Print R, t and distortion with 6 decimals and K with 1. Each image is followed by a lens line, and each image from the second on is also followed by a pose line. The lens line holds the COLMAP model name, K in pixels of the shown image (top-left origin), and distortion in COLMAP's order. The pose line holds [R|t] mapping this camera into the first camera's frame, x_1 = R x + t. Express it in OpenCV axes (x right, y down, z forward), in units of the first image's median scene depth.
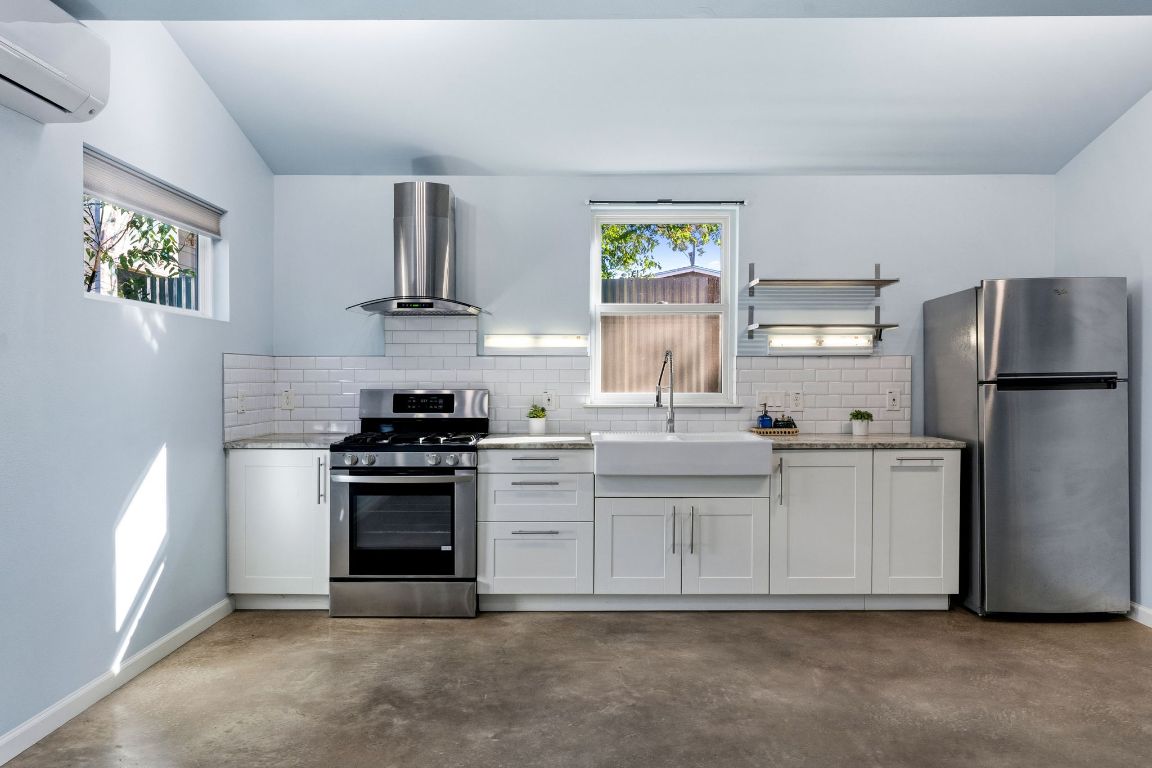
lens RADIAL K [[774.2, 0, 572.6], [0, 774.2, 390.5], [0, 0, 1]] dist [-0.005701, 0.002782]
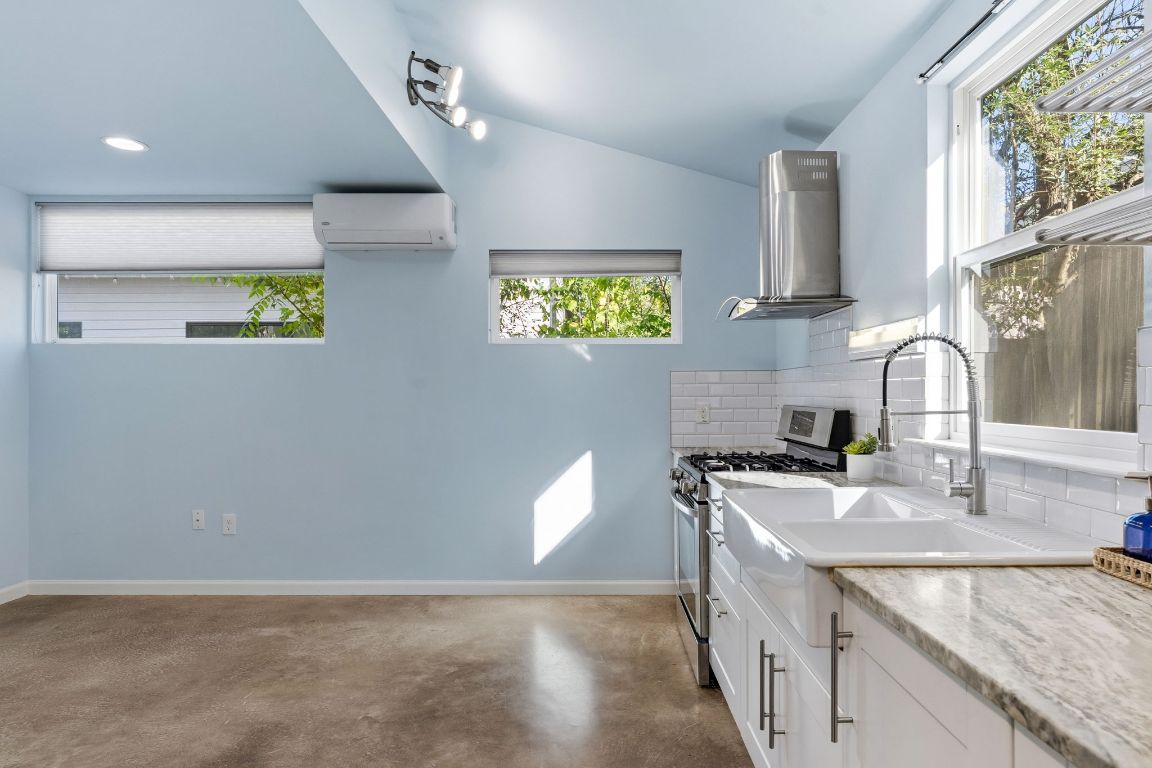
lens RADIAL K [[678.2, 0, 604.0], [0, 678.2, 393.8], [0, 0, 1]] dist [-0.008075, 0.003474]
pose [[0.010869, 0.002013, -0.999939, 0.578357], [-0.014599, 0.999892, 0.001854, -0.014873], [0.999834, 0.014578, 0.010897, 0.877172]]
